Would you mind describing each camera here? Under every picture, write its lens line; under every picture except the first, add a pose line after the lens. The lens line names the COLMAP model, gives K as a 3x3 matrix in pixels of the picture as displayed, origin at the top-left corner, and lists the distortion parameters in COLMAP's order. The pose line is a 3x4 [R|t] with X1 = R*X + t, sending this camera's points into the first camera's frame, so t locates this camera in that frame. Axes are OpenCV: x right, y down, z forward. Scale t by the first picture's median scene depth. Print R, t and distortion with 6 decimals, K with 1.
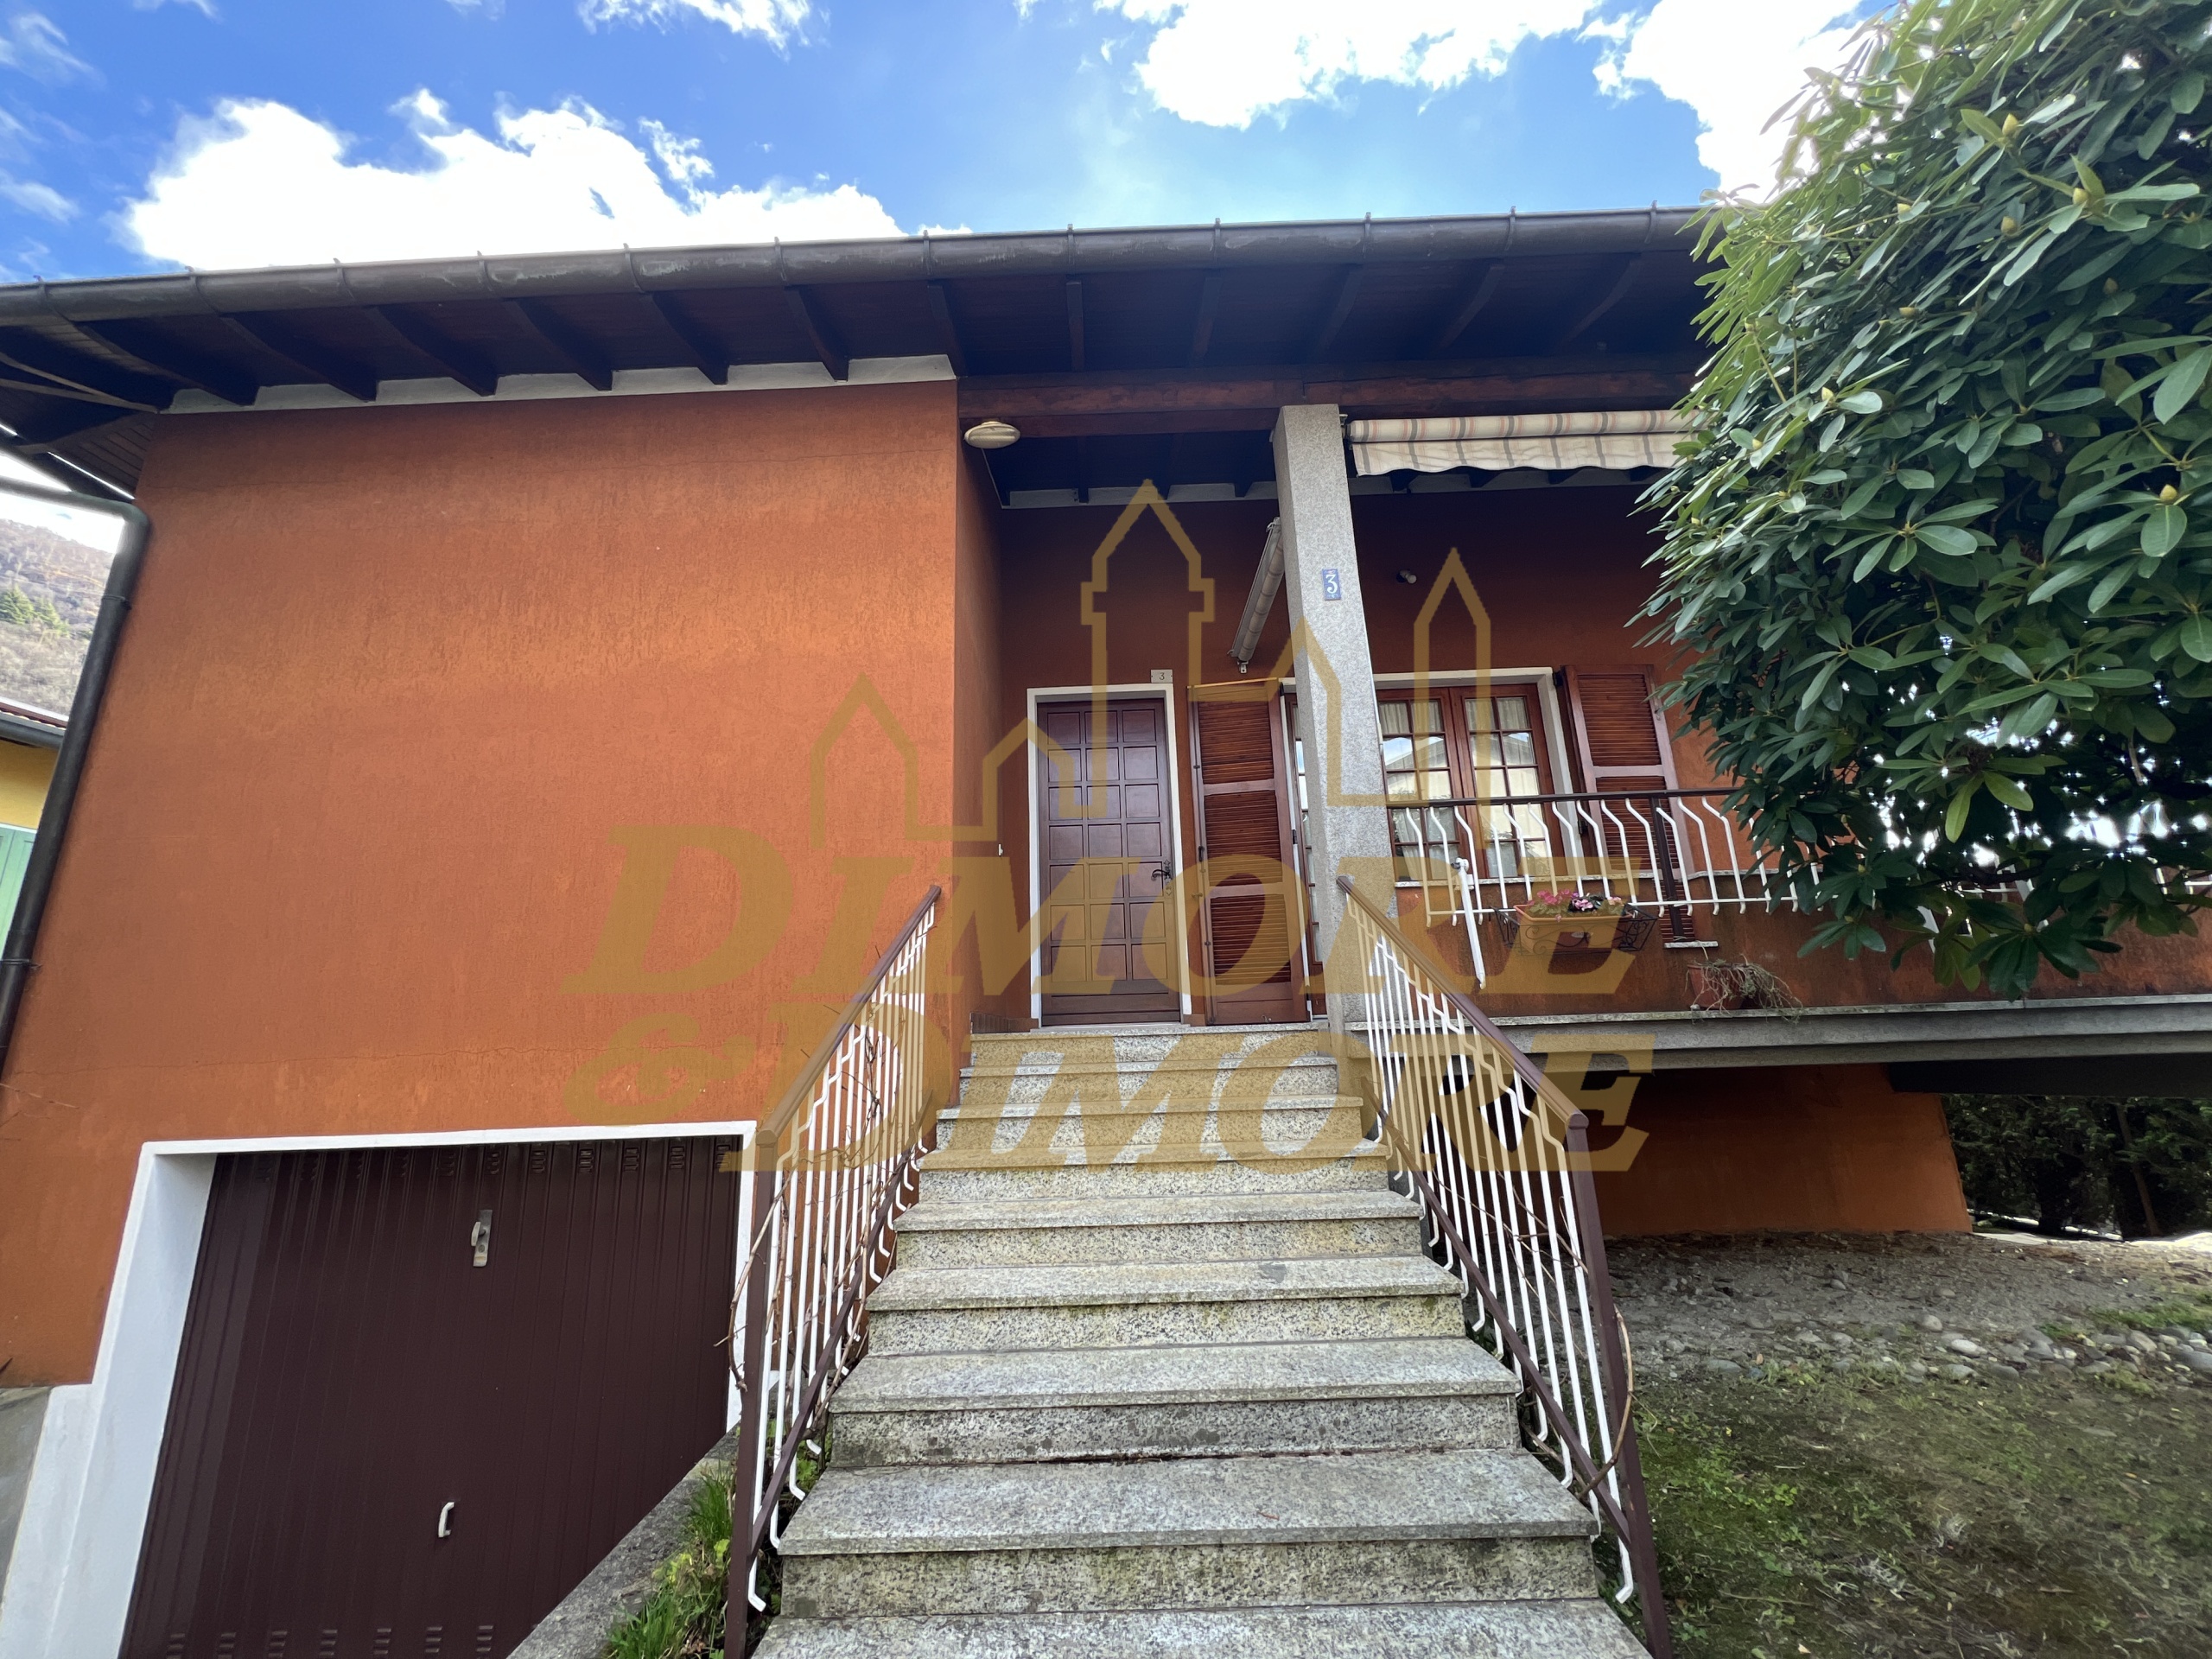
lens RADIAL K [[893.7, 0, 1101.4], [0, 893.7, 828.3], [0, 0, 1]] dist [0.000007, 0.000079]
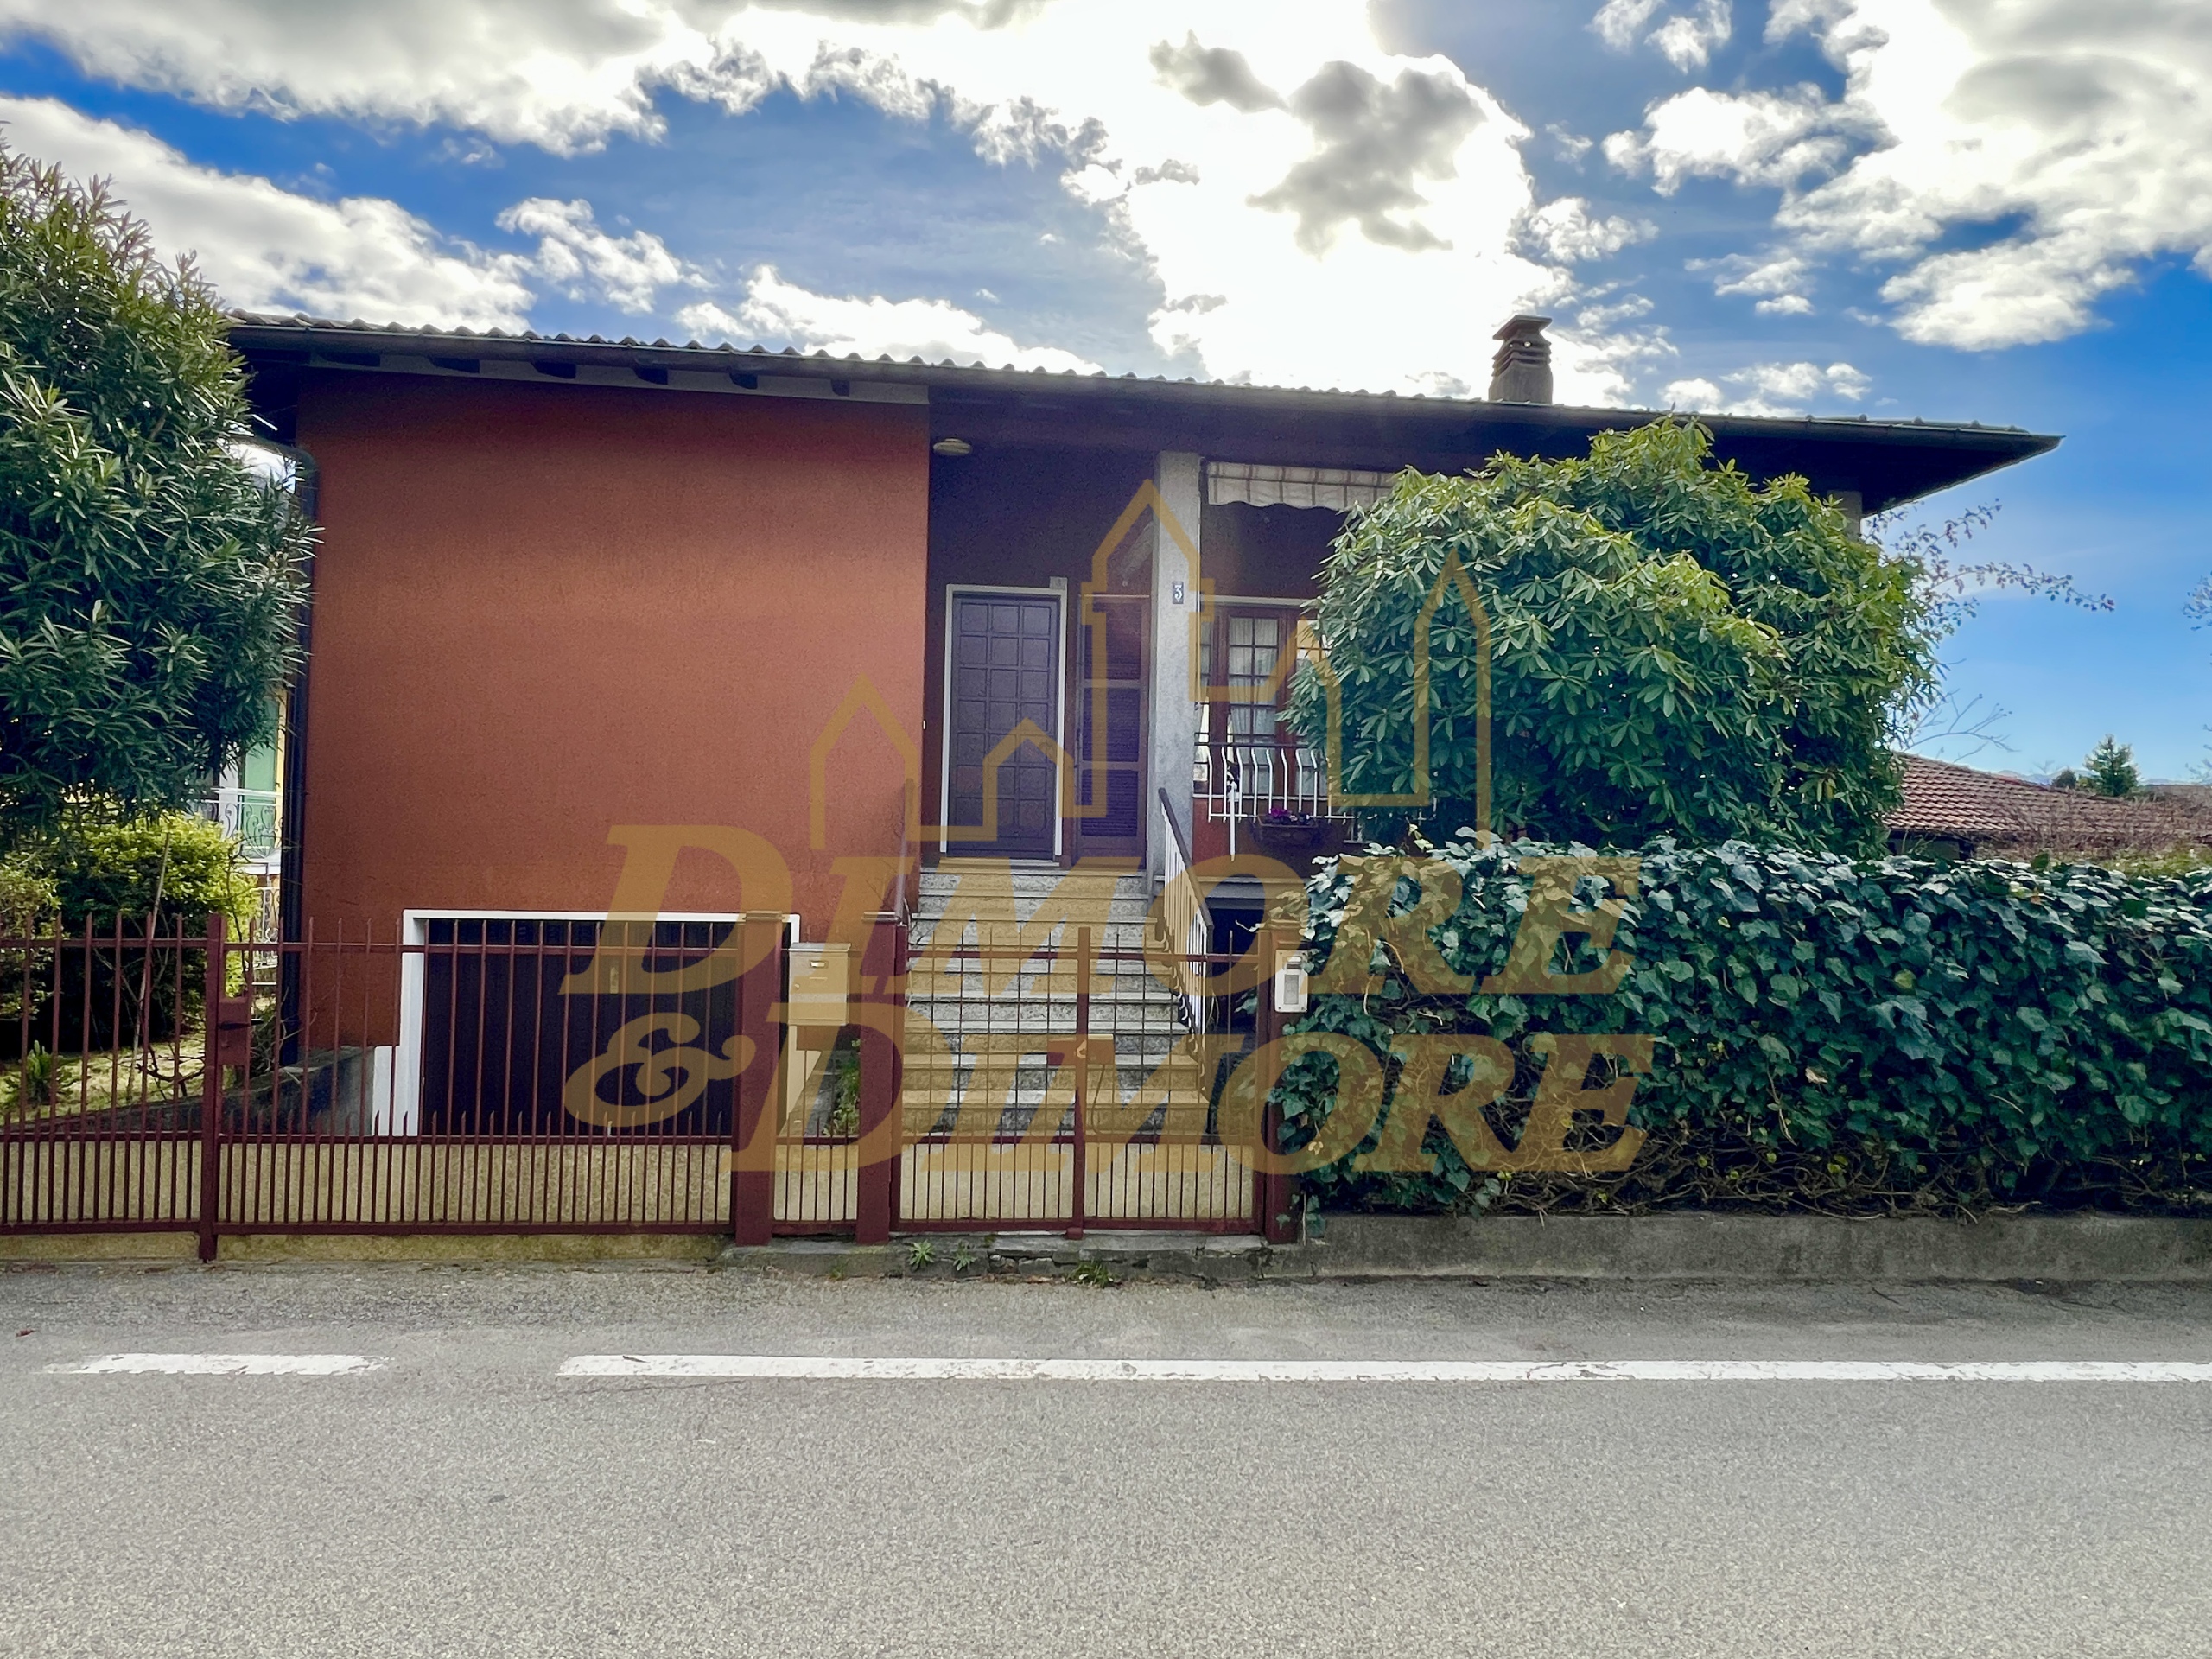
lens RADIAL K [[1293.9, 0, 1100.4], [0, 1293.9, 833.2], [0, 0, 1]] dist [-0.001794, -0.000171]
pose [[0.988837, 0.055435, 0.138305, -0.142391], [-0.084052, 0.973959, 0.210569, -0.304120], [-0.123031, -0.219843, 0.967746, -1.108838]]
